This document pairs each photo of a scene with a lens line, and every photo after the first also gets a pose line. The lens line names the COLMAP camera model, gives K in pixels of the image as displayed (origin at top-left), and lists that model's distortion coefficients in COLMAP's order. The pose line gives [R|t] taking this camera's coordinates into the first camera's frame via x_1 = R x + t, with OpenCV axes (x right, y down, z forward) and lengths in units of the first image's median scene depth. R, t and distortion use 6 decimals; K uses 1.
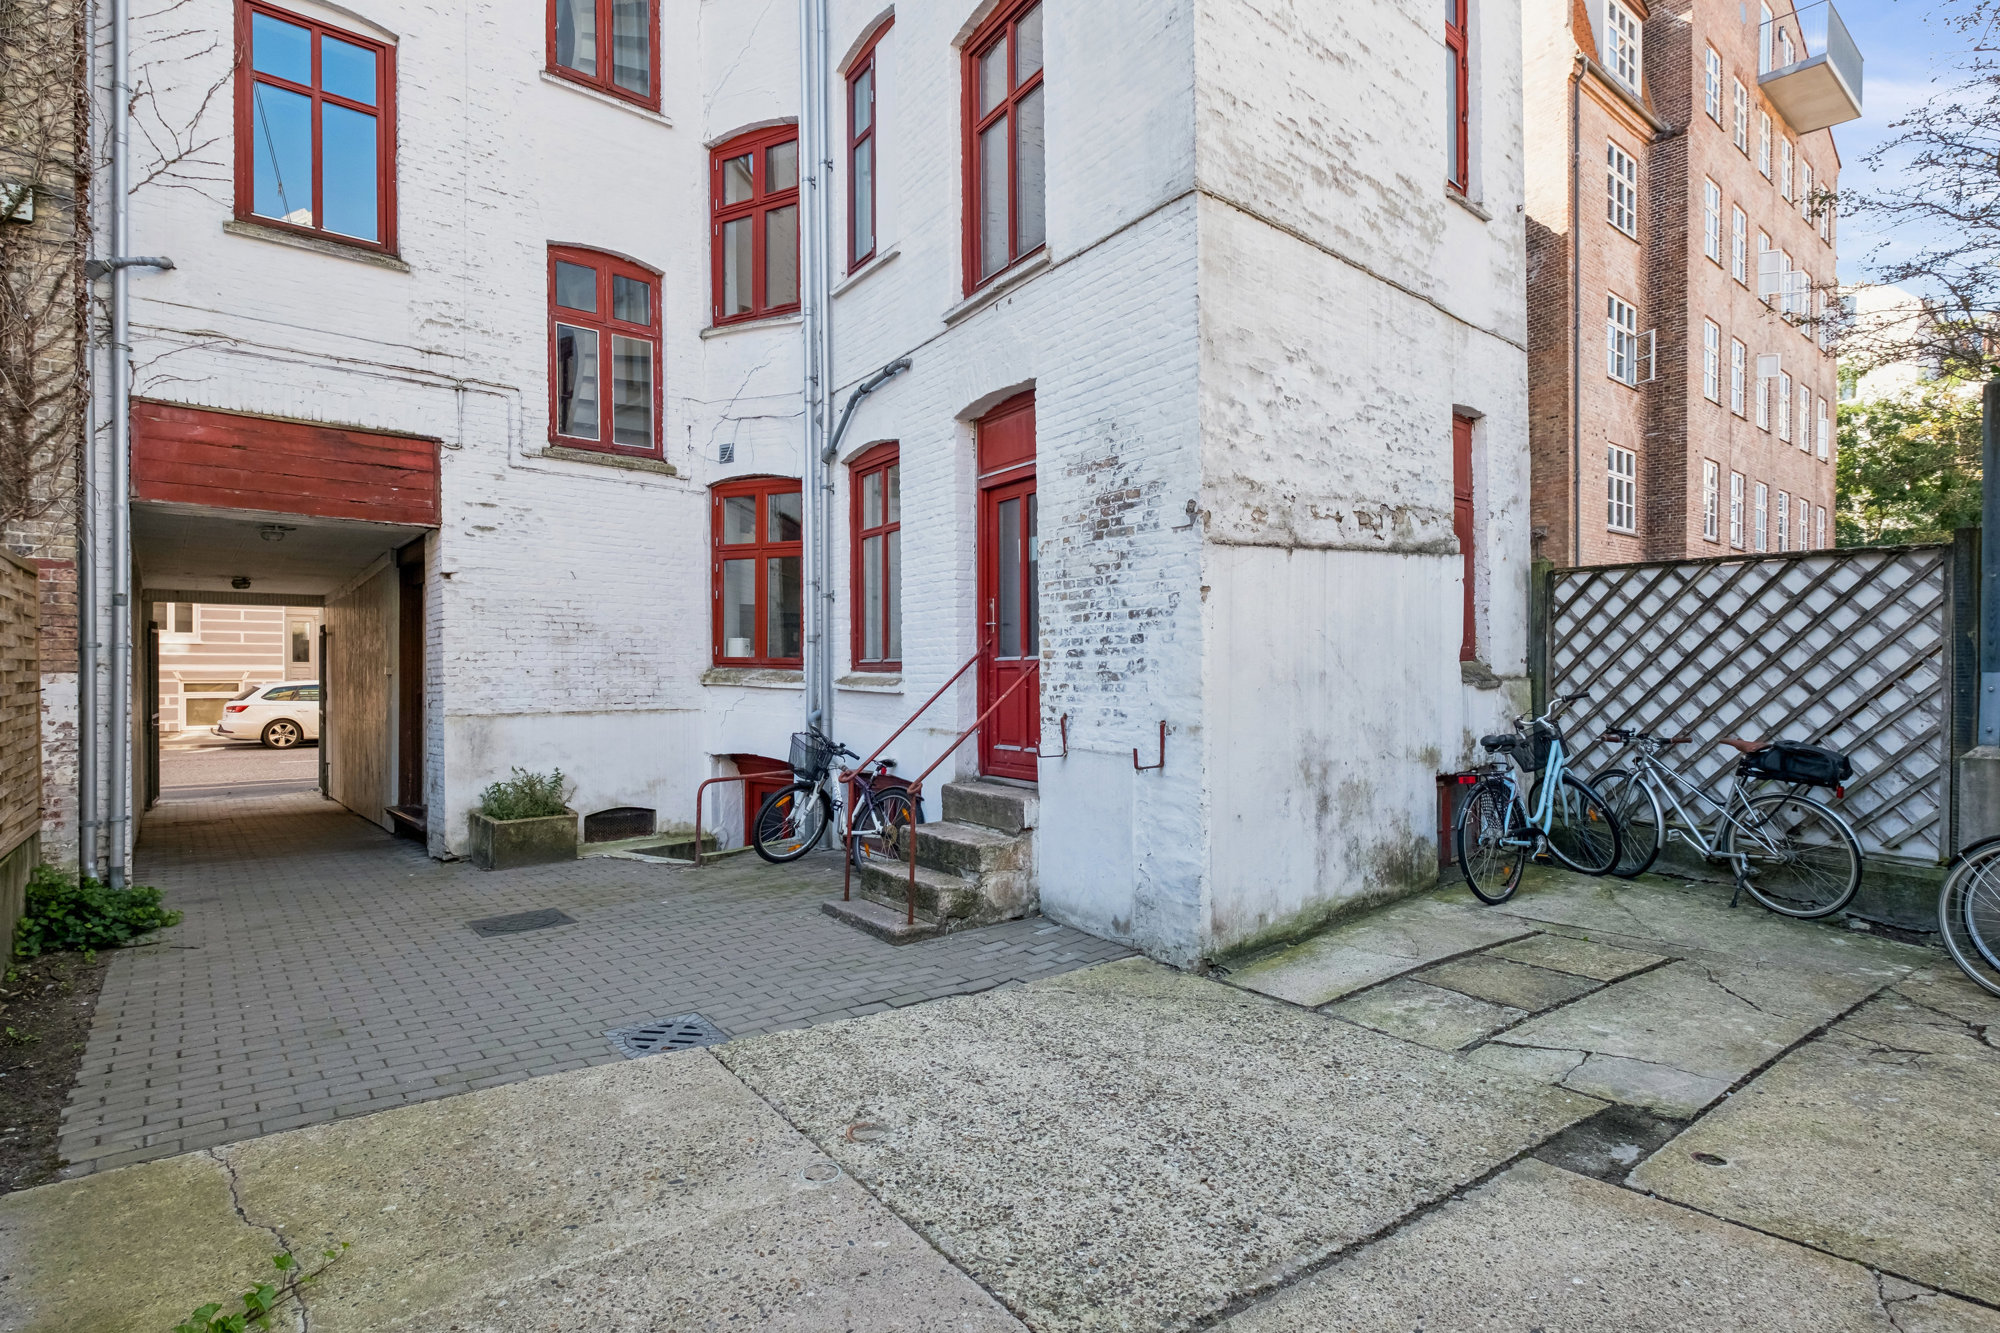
lens RADIAL K [[998.2, 0, 988.7], [0, 998.2, 672.1], [0, 0, 1]] dist [-0.001116, 0.000022]
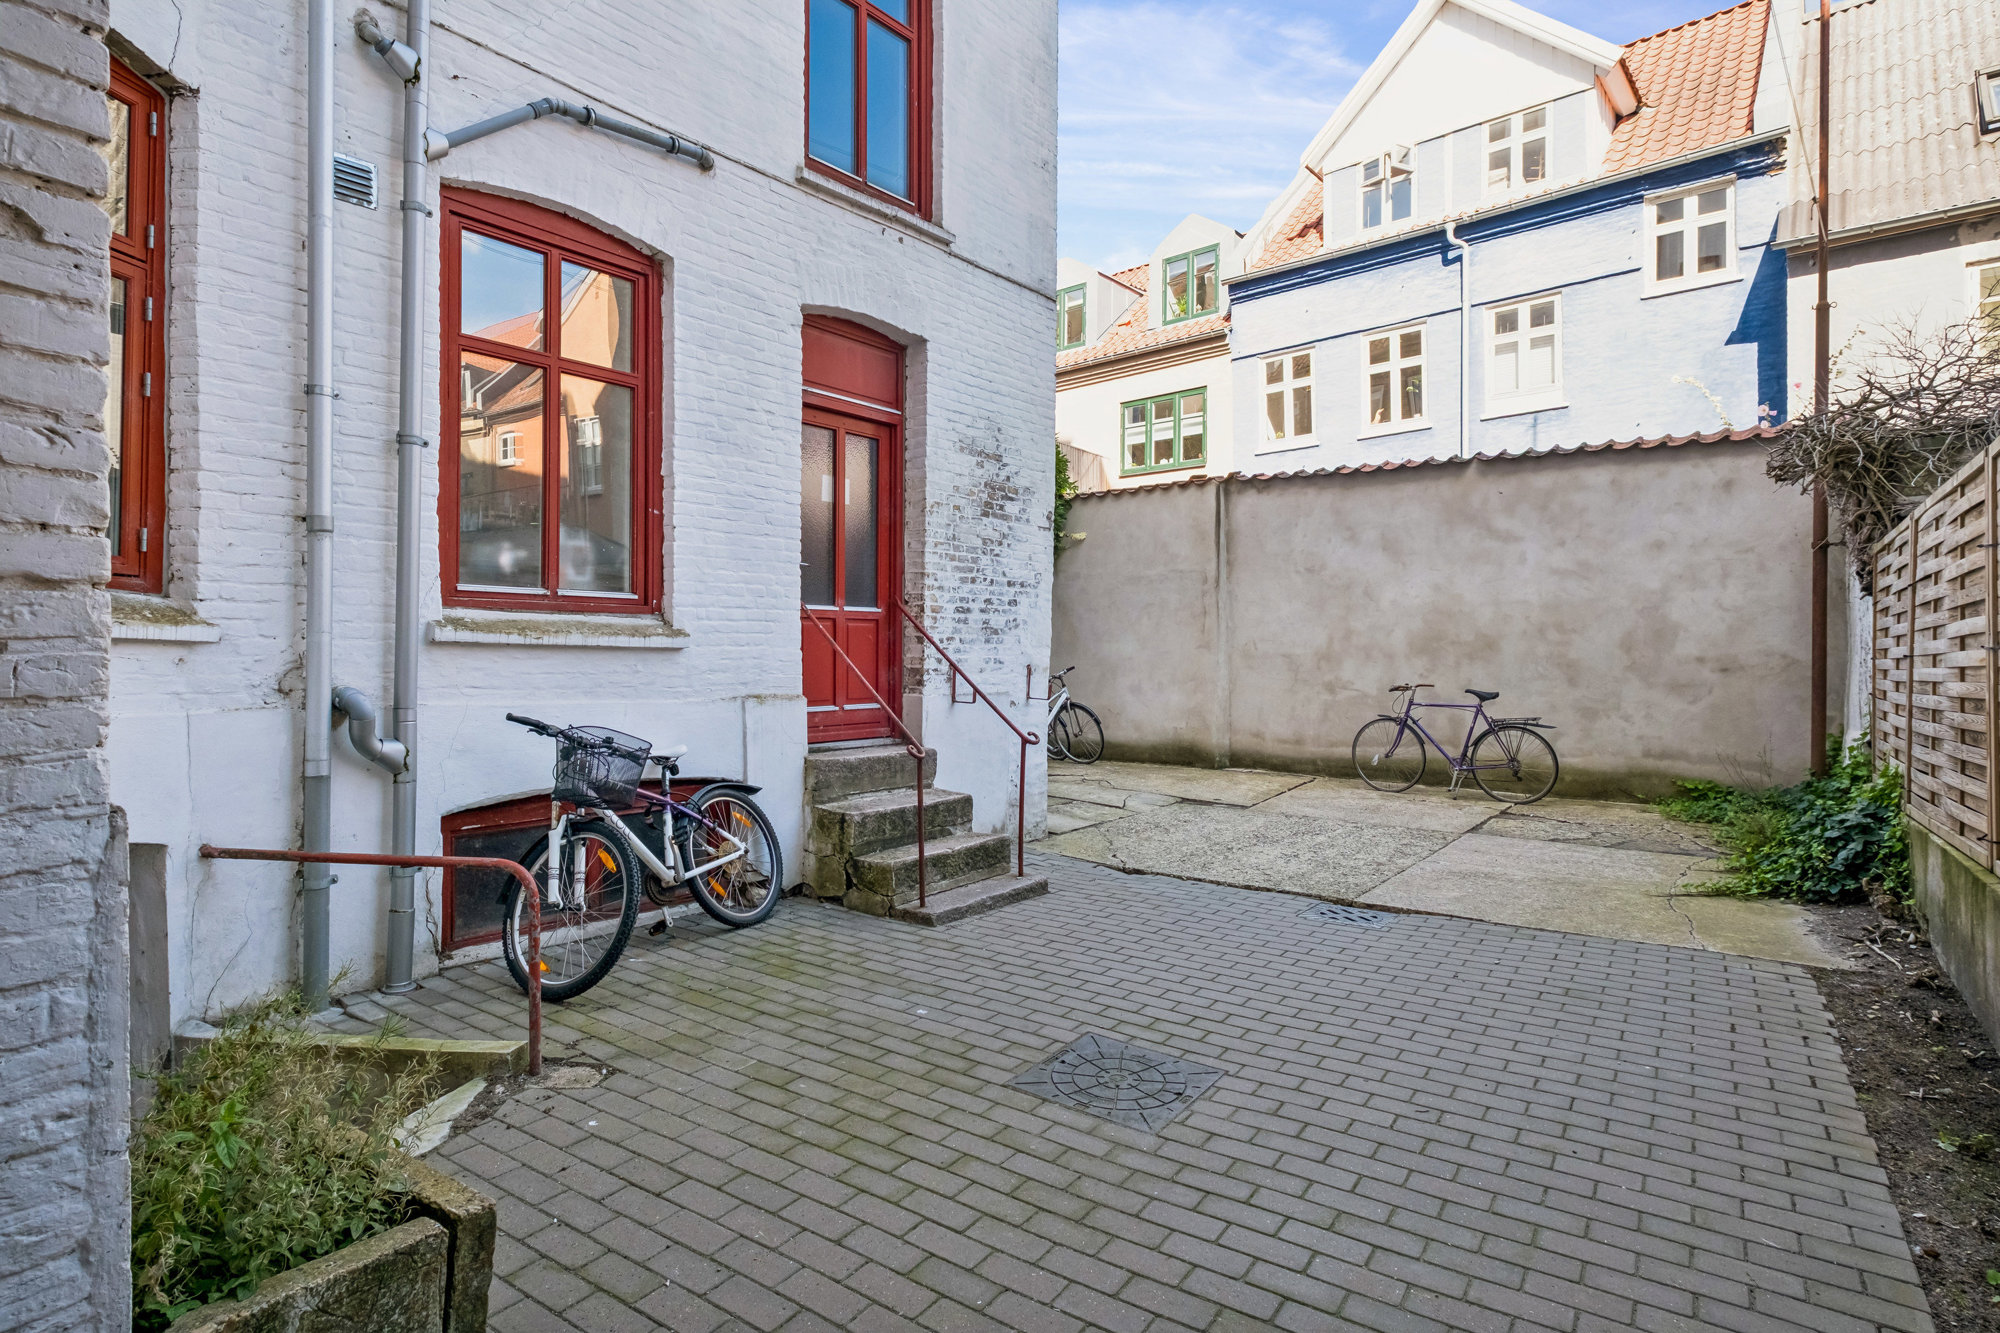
lens RADIAL K [[998.2, 0, 989.1], [0, 998.2, 660.3], [0, 0, 1]] dist [-0.001116, 0.000022]
pose [[-0.274330, -0.003753, 0.961628, -1.042737], [-0.002891, 0.999991, 0.003078, 0.035685], [-0.961631, -0.001936, -0.274338, 1.322071]]
